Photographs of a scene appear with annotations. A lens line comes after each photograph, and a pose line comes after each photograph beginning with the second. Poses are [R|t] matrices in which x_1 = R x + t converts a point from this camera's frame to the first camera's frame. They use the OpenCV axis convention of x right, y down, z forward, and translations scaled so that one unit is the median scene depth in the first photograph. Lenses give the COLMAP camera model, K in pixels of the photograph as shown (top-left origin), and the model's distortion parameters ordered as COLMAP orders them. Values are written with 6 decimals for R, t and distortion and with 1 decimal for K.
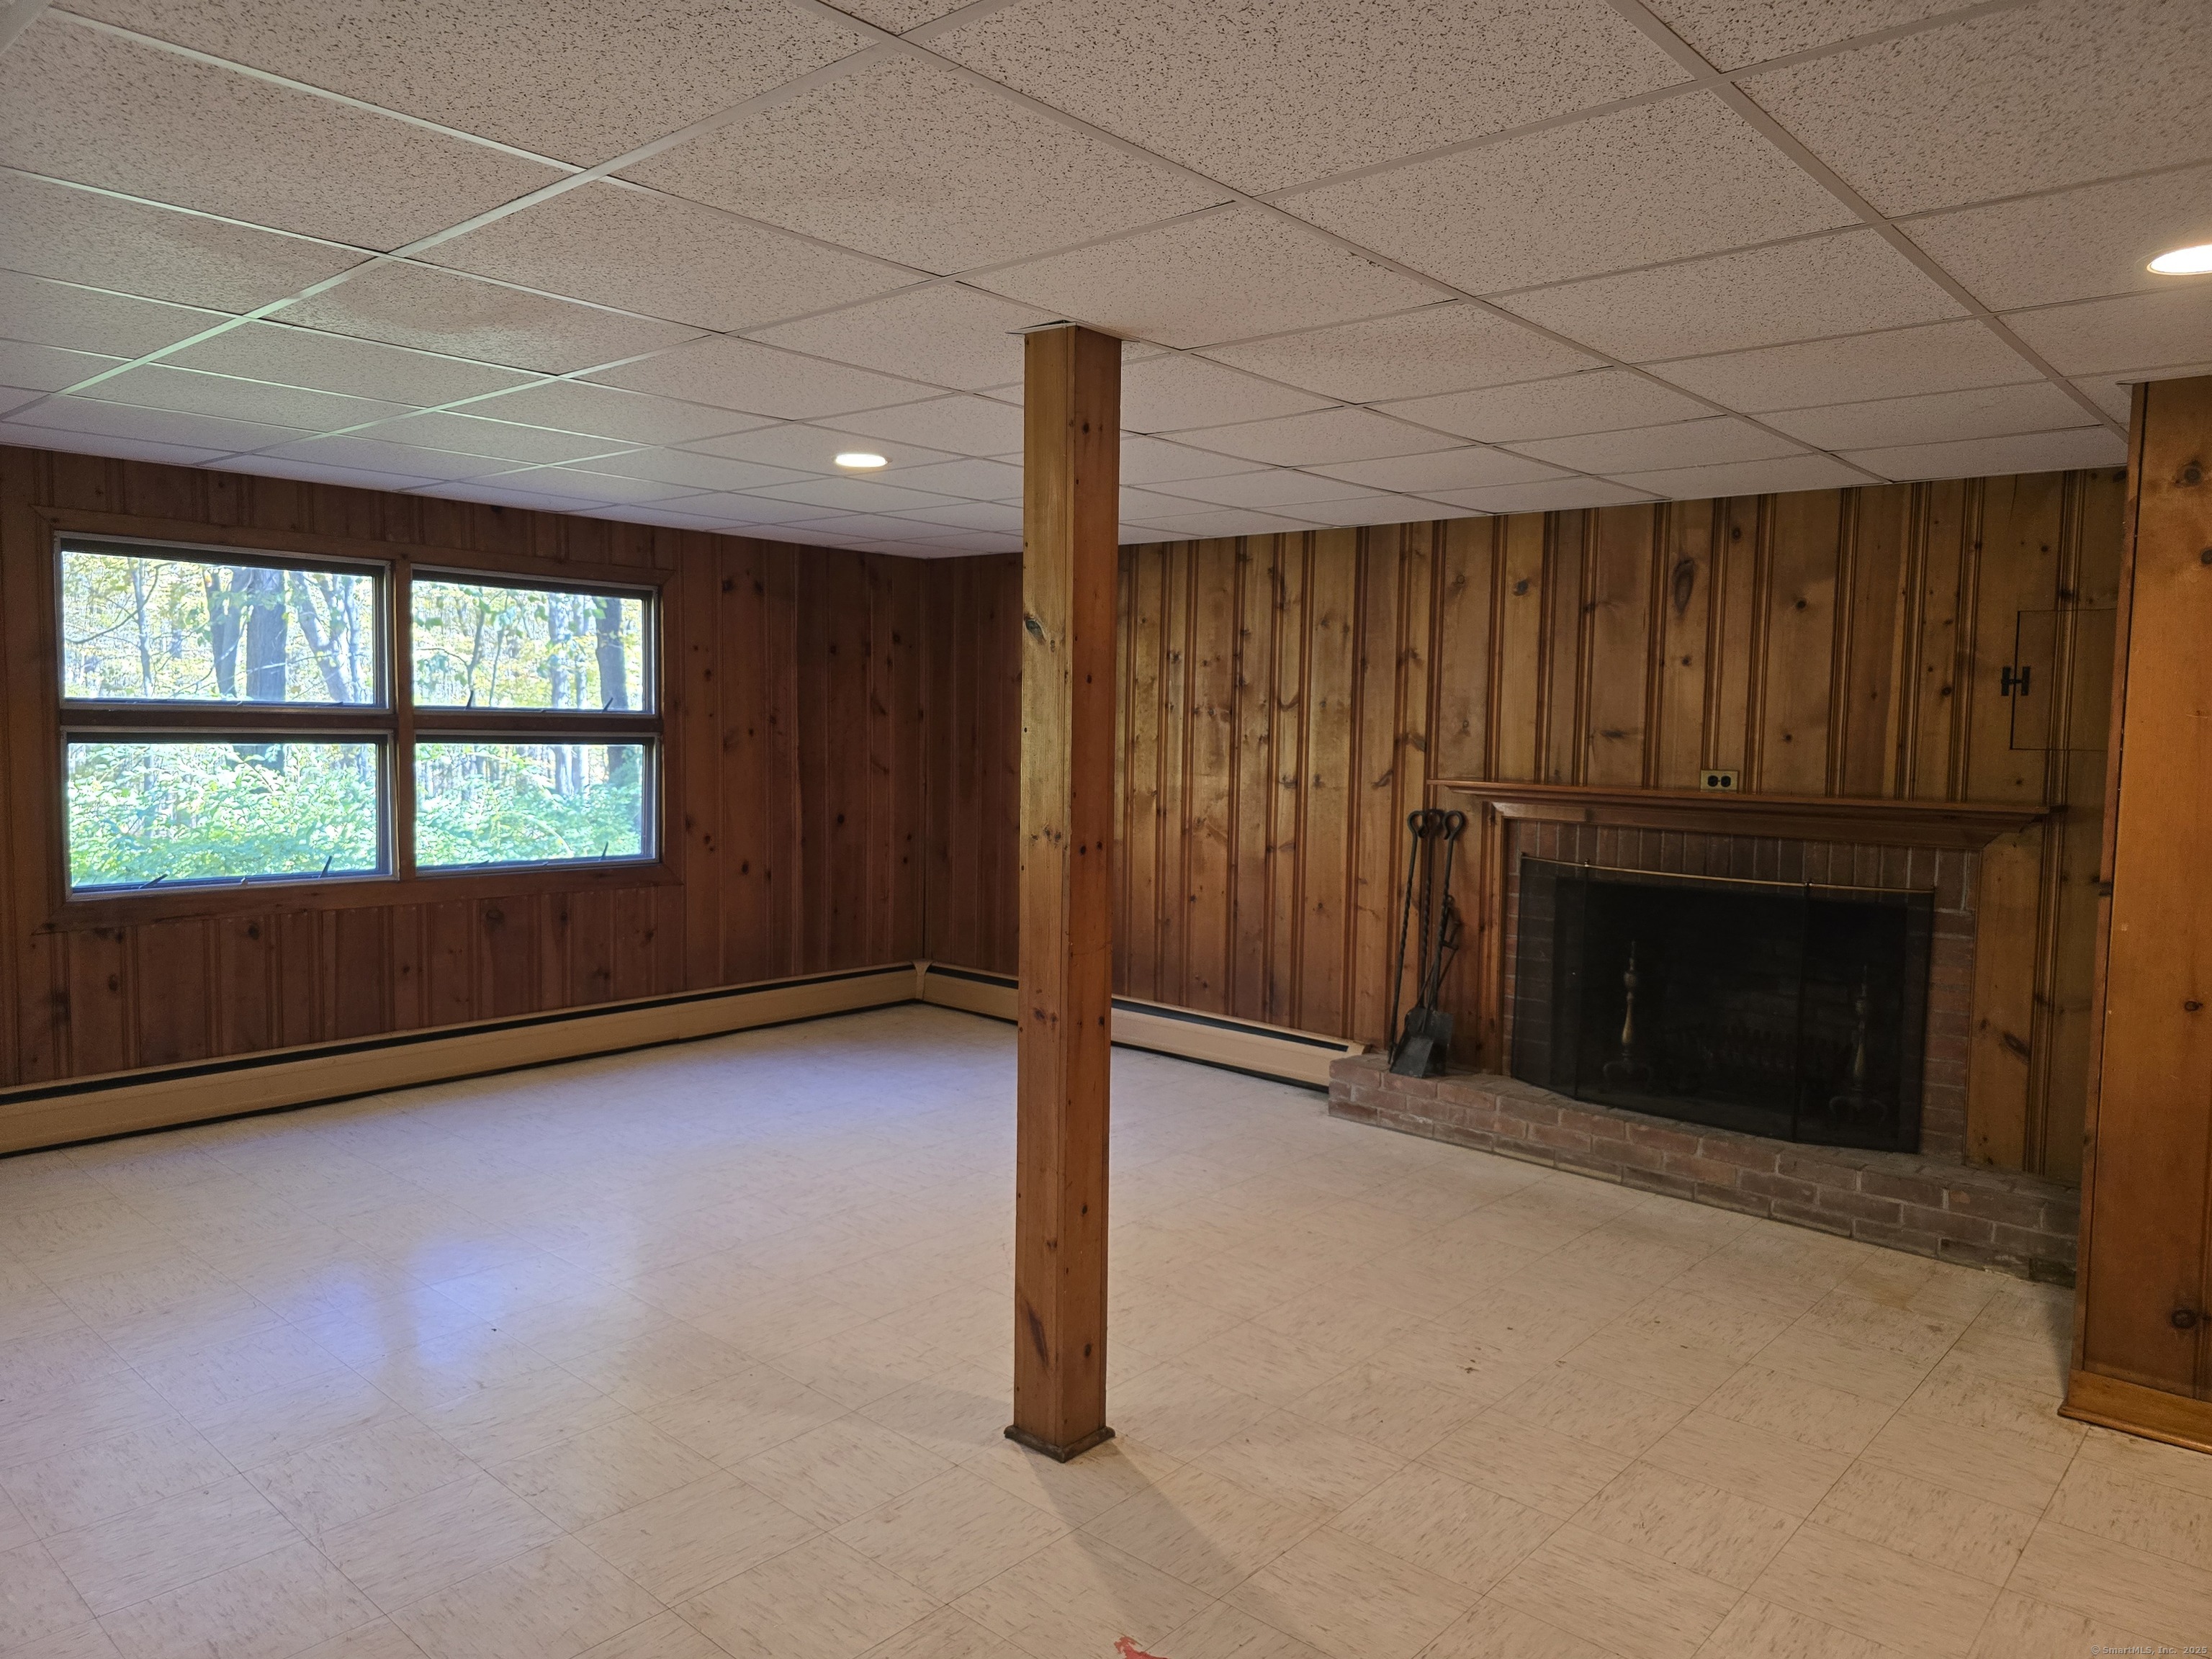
lens RADIAL K [[1477.8, 0, 1105.8], [0, 1477.8, 825.6], [0, 0, 1]] dist [0.054766, -0.047257]
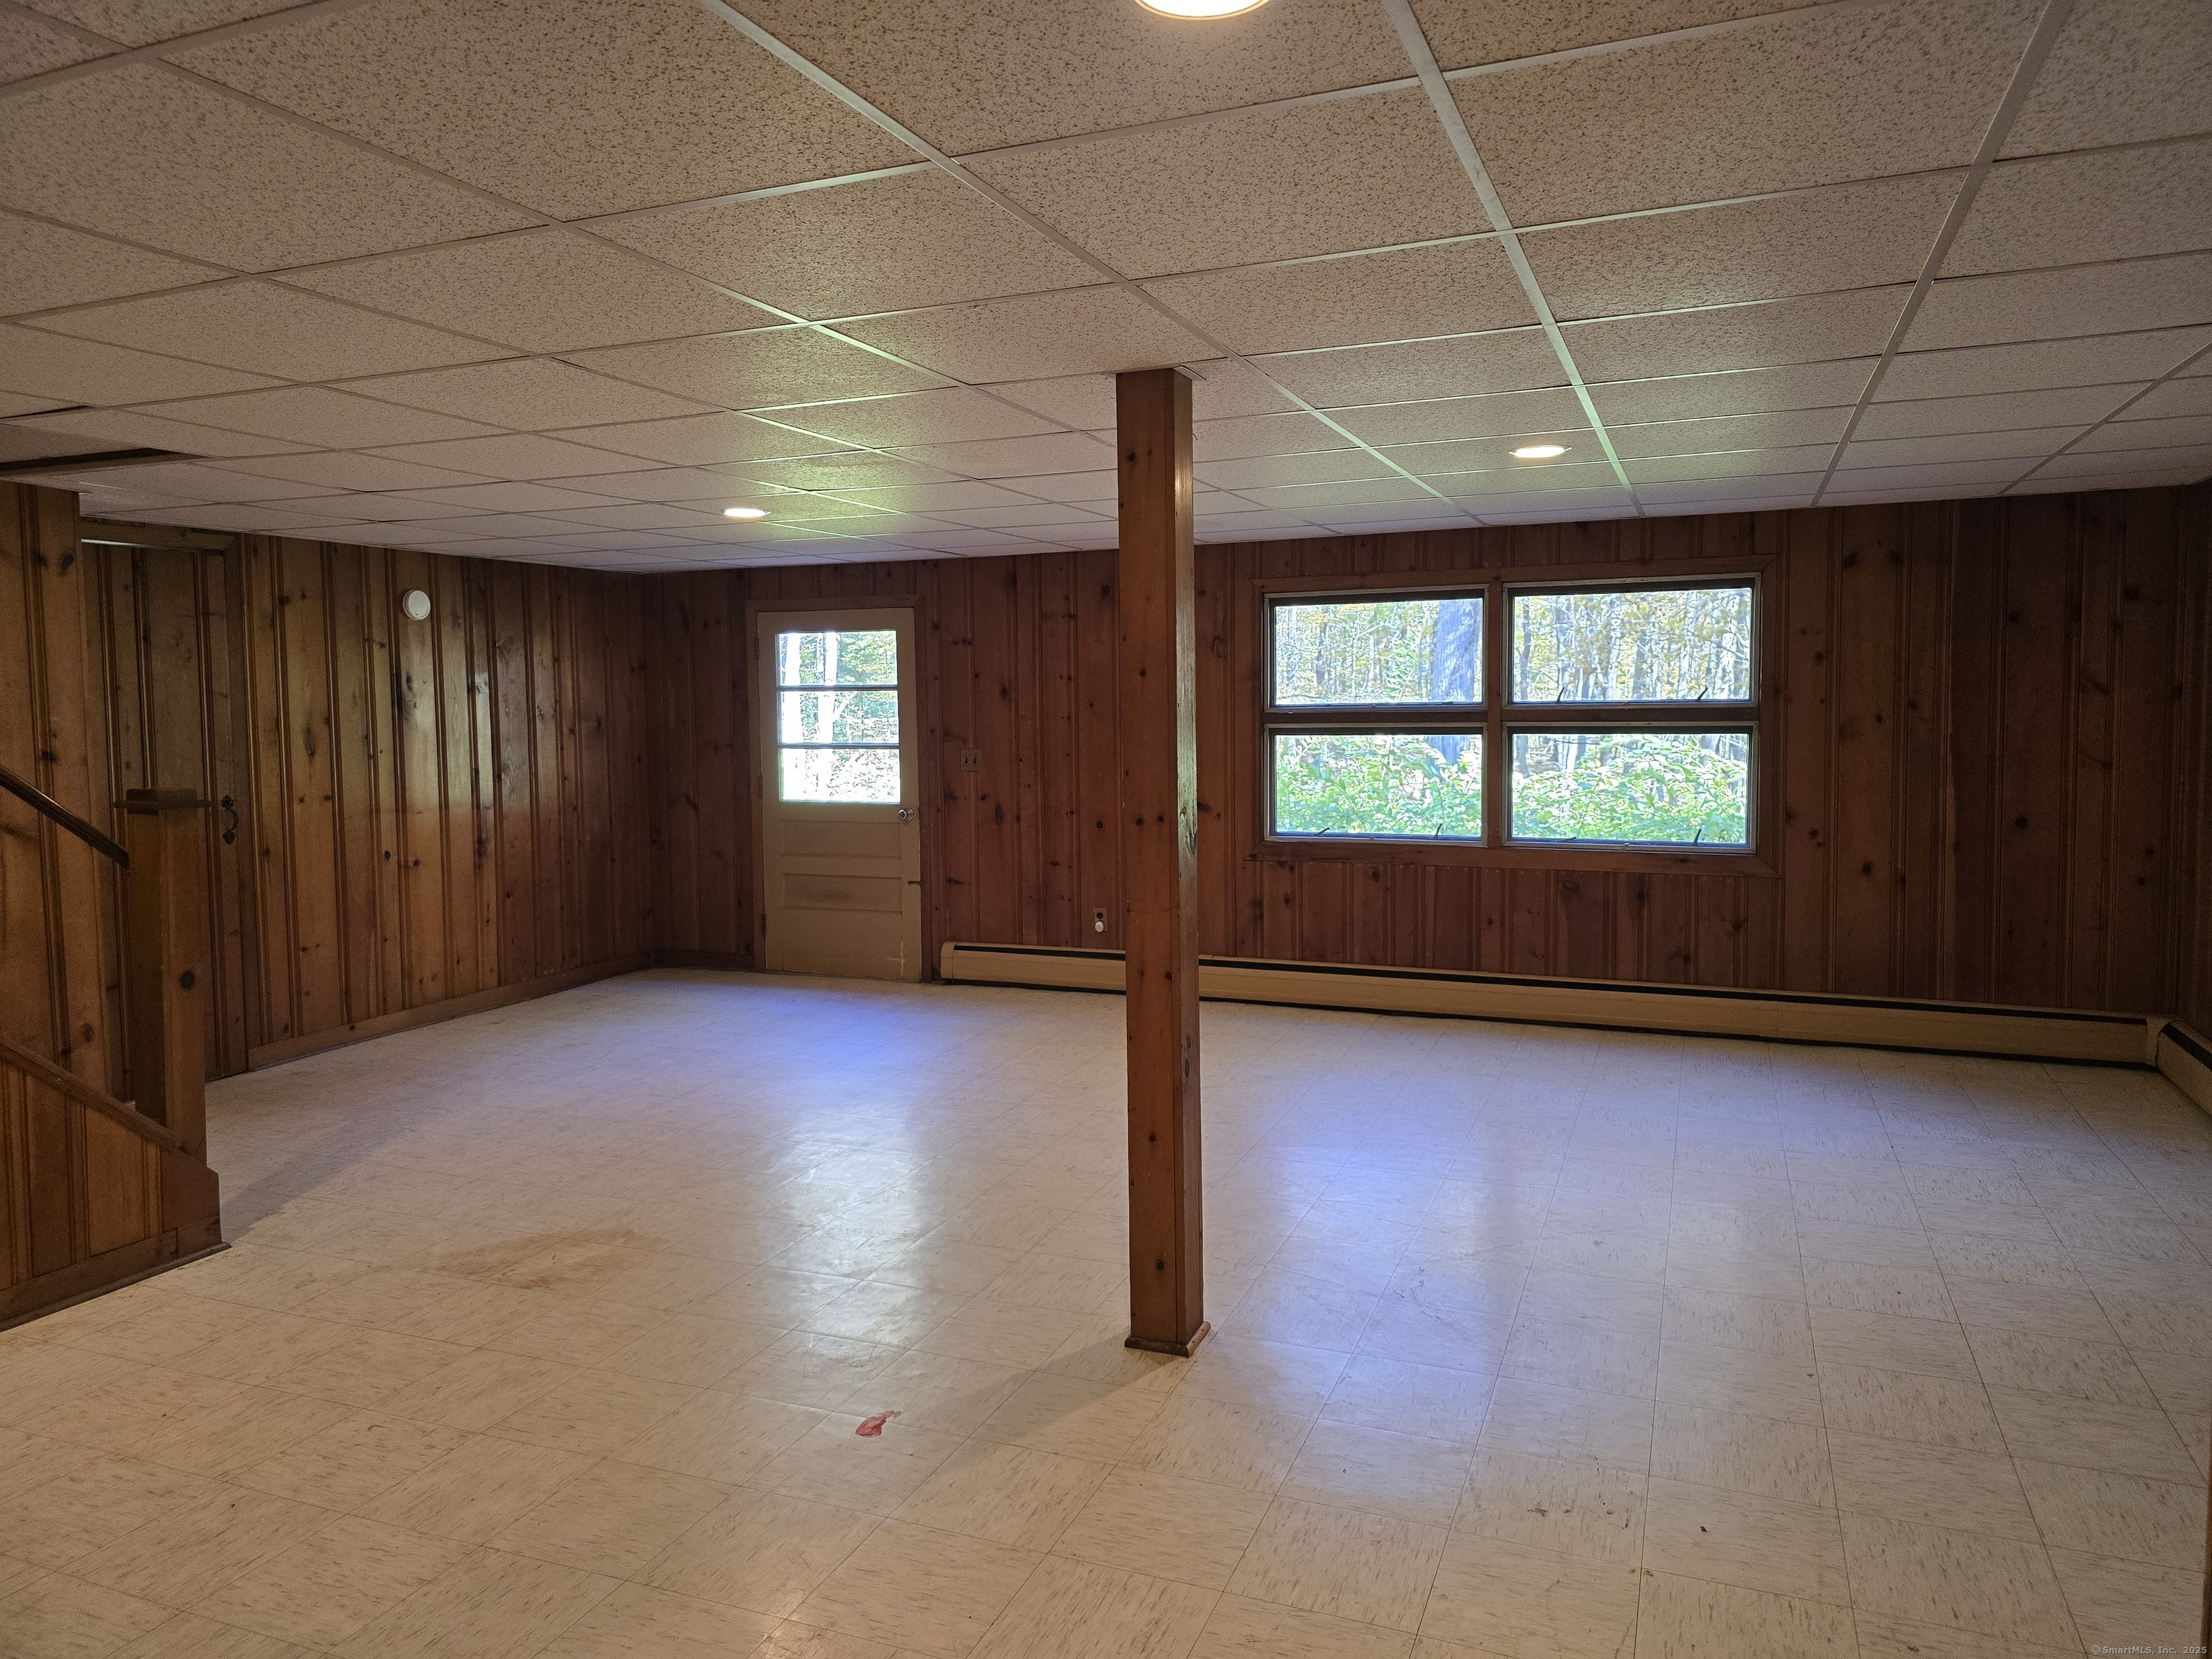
lens RADIAL K [[1477.8, 0, 1114.7], [0, 1477.8, 809.2], [0, 0, 1]] dist [0.054766, -0.047257]
pose [[0.338271, 0.043071, -0.940063, 0.548476], [-0.049738, 0.998374, 0.027845, -0.012344], [0.939734, 0.037338, 0.339863, 0.305826]]
